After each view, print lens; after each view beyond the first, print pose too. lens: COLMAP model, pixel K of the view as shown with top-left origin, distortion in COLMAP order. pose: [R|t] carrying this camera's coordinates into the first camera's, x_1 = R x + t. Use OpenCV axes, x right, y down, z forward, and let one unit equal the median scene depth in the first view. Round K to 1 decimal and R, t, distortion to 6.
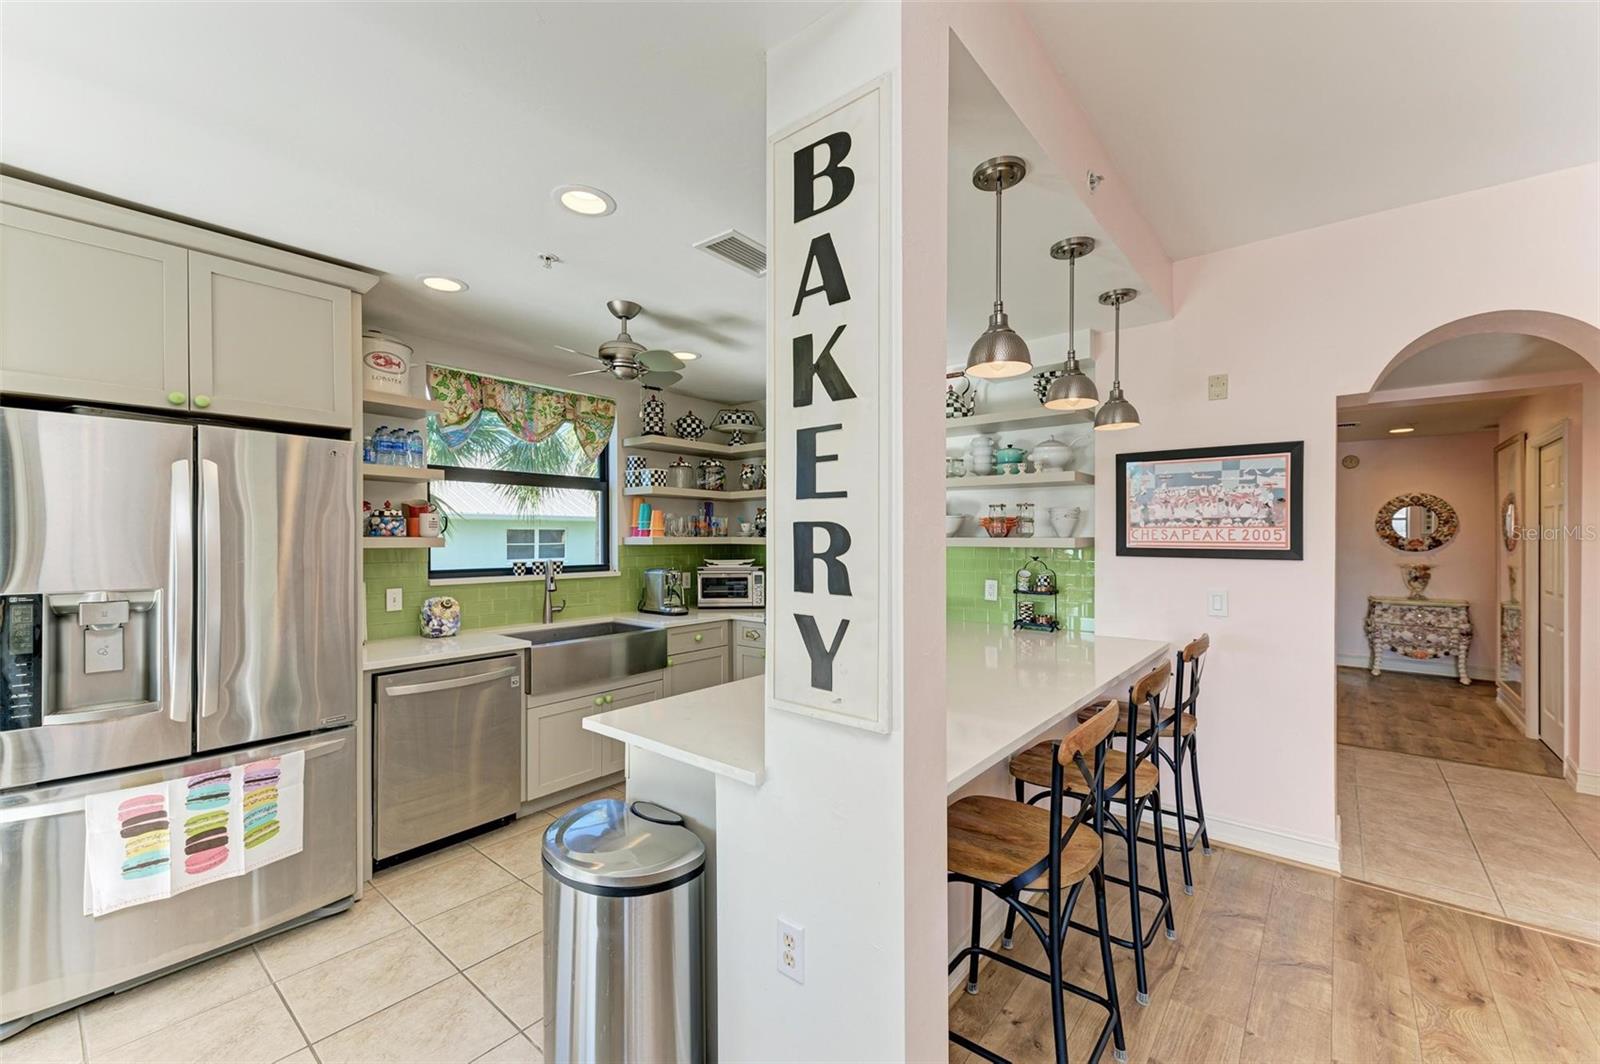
lens RADIAL K [[646.8, 0, 795.6], [0, 646.8, 538.9], [0, 0, 1]] dist [0.002325, 0.000160]
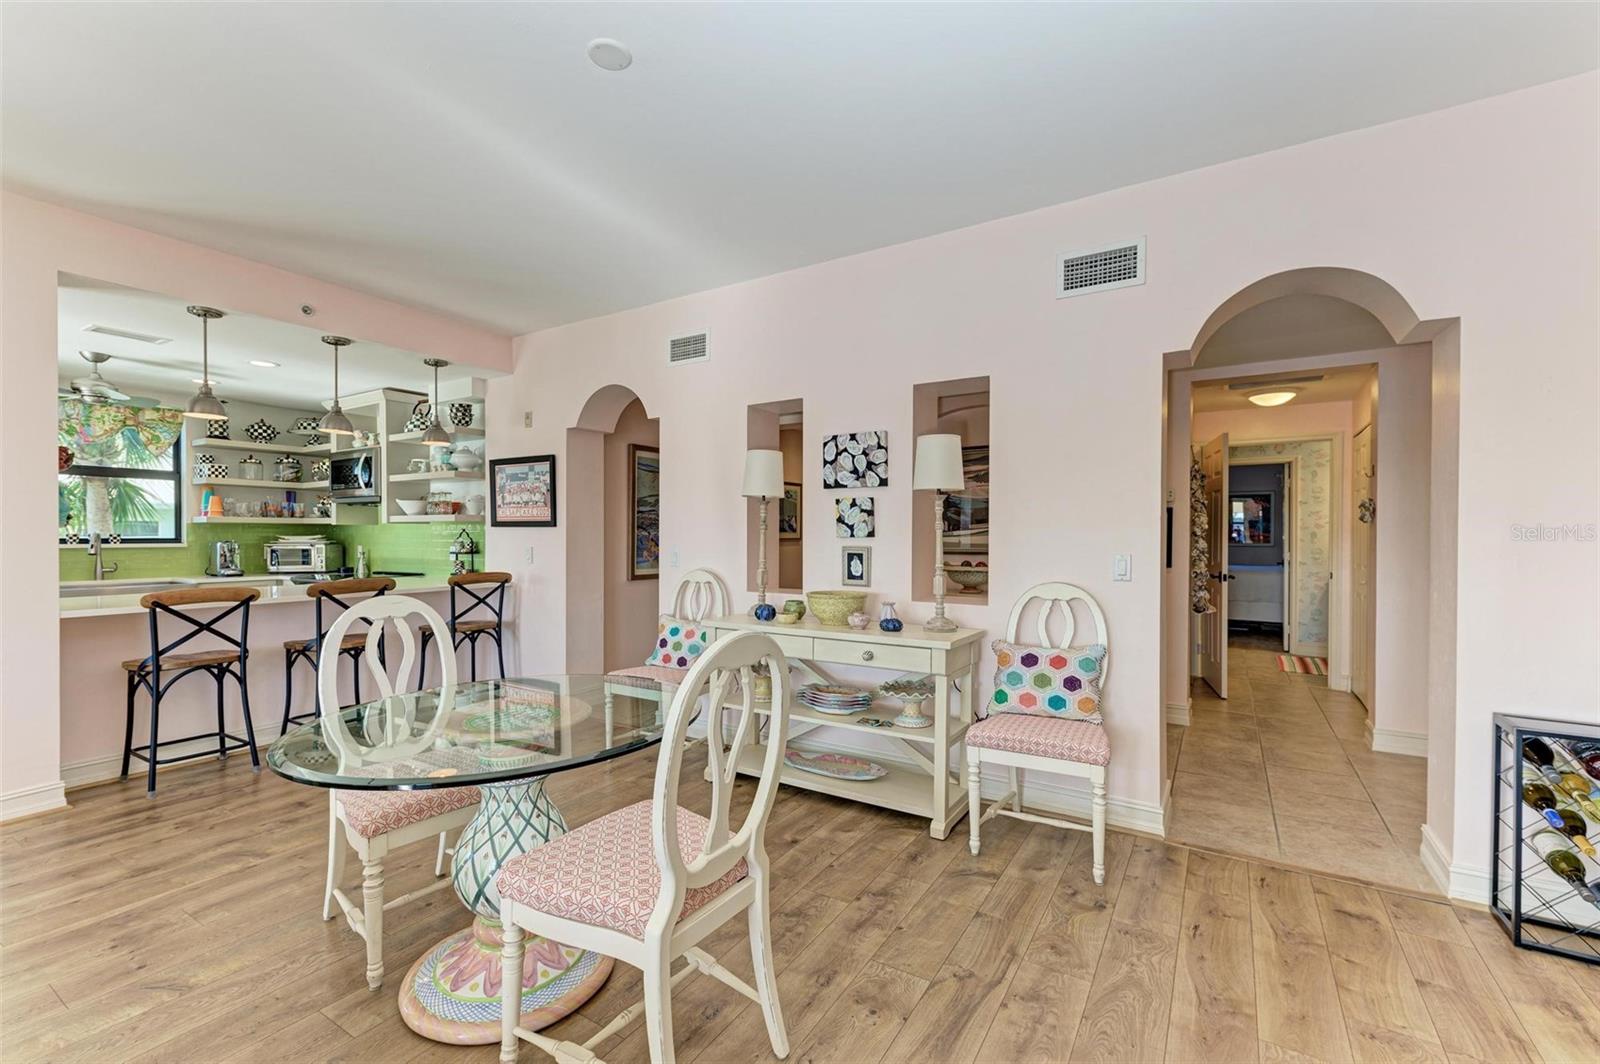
lens RADIAL K [[672.2, 0, 802.7], [0, 672.2, 538.9], [0, 0, 1]] dist [-0.000731, -0.000259]
pose [[0.987927, -0.001765, 0.154908, 0.746172], [0.001029, 0.999988, 0.004833, 0.036710], [-0.154914, -0.004615, 0.987917, -0.519413]]
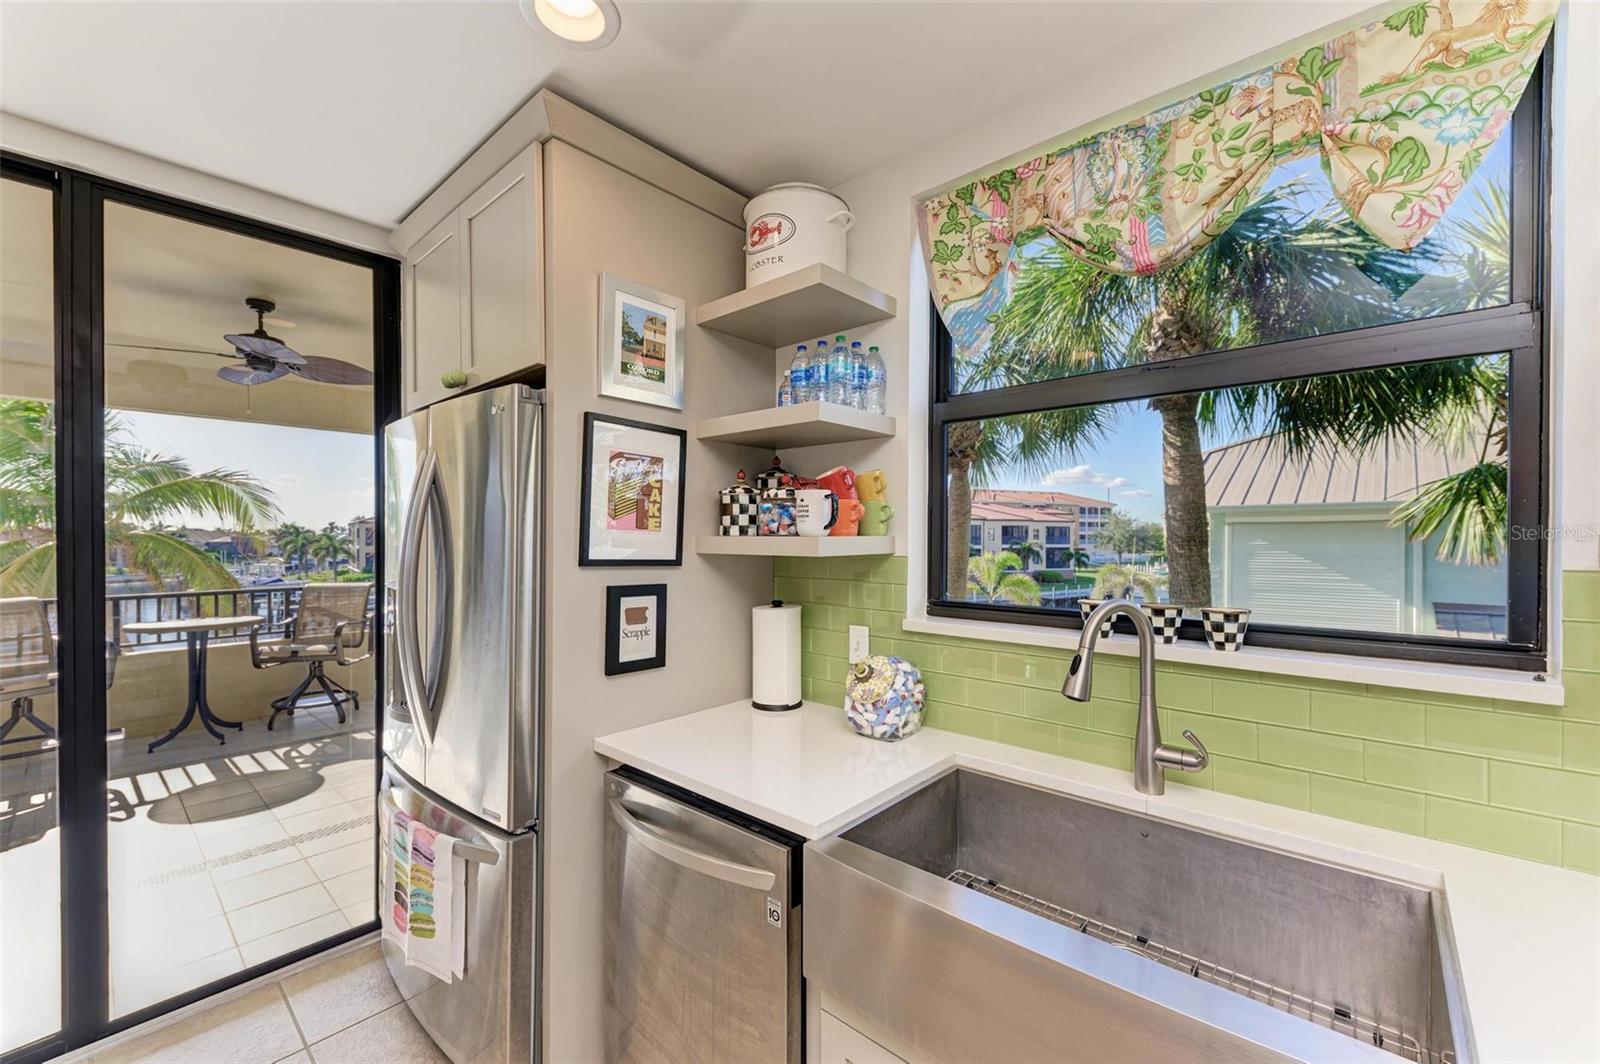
lens RADIAL K [[646.8, 0, 795.6], [0, 646.8, 538.9], [0, 0, 1]] dist [0.002325, 0.000160]
pose [[-0.037747, -0.000081, -0.999287, -0.038901], [-0.002625, 0.999997, 0.000018, 0.000239], [0.999284, 0.002624, -0.037747, 0.756967]]
